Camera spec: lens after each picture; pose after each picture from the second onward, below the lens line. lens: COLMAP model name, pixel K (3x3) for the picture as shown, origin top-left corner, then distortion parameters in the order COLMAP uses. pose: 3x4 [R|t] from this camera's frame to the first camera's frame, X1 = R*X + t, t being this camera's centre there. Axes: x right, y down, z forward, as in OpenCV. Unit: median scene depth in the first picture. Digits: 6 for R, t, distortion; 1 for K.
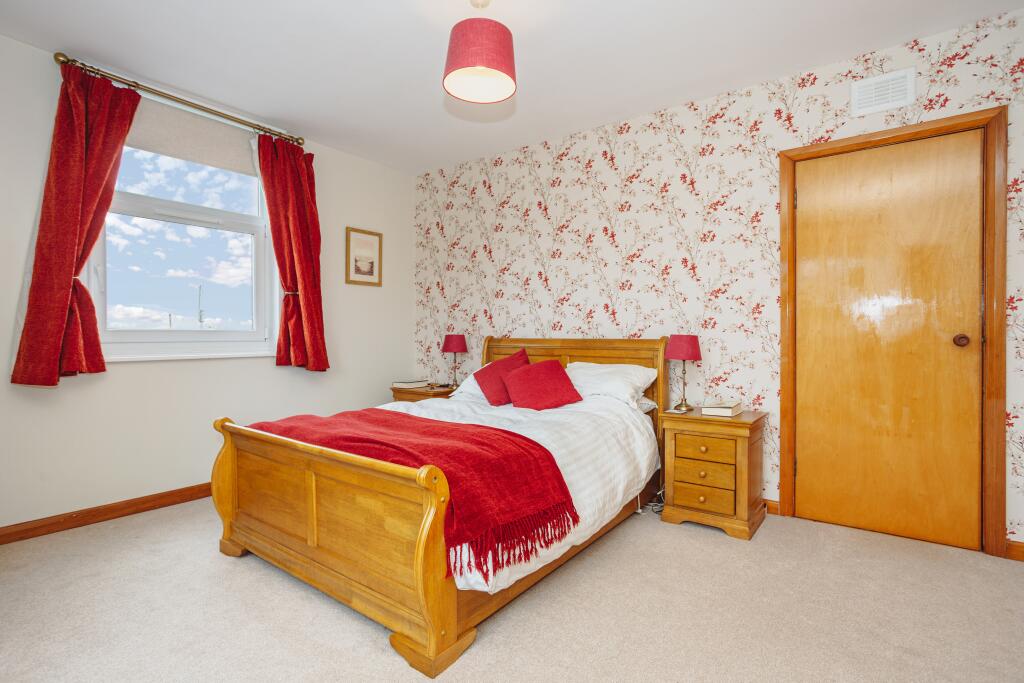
lens RADIAL K [[500.0, 0, 515.8], [0, 500.0, 342.5], [0, 0, 1]] dist [-0.001131, 0.000469]
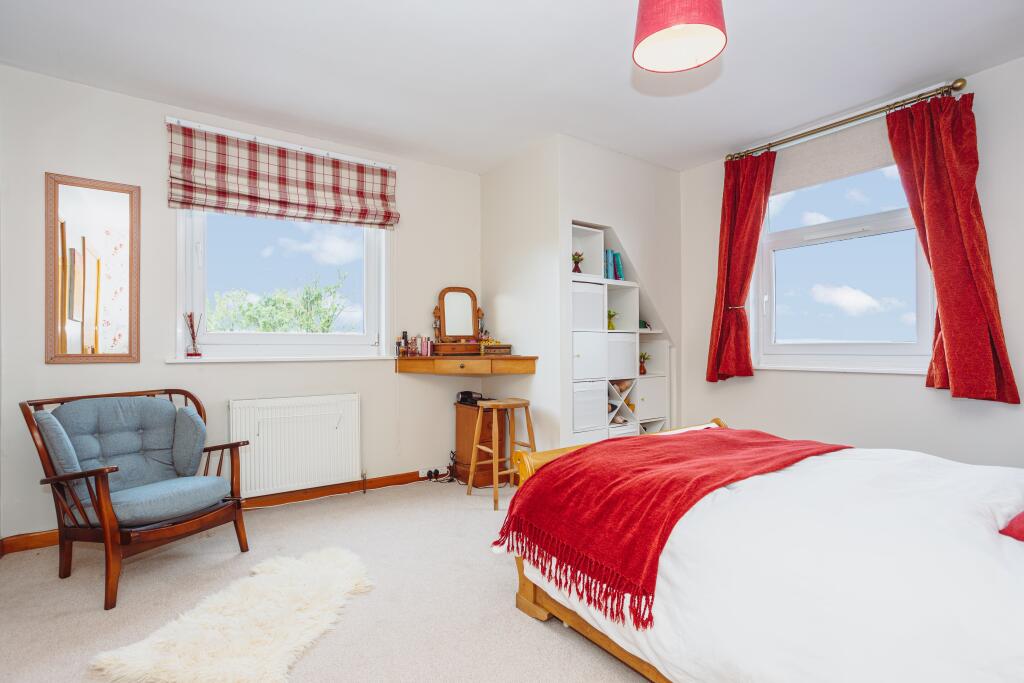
lens RADIAL K [[500.0, 0, 515.8], [0, 500.0, 342.5], [0, 0, 1]] dist [-0.001131, 0.000469]
pose [[-0.290826, -0.017979, -0.956607, 0.600800], [-0.001334, 0.999830, -0.018386, -0.005019], [0.956775, -0.004071, -0.290800, 0.758793]]
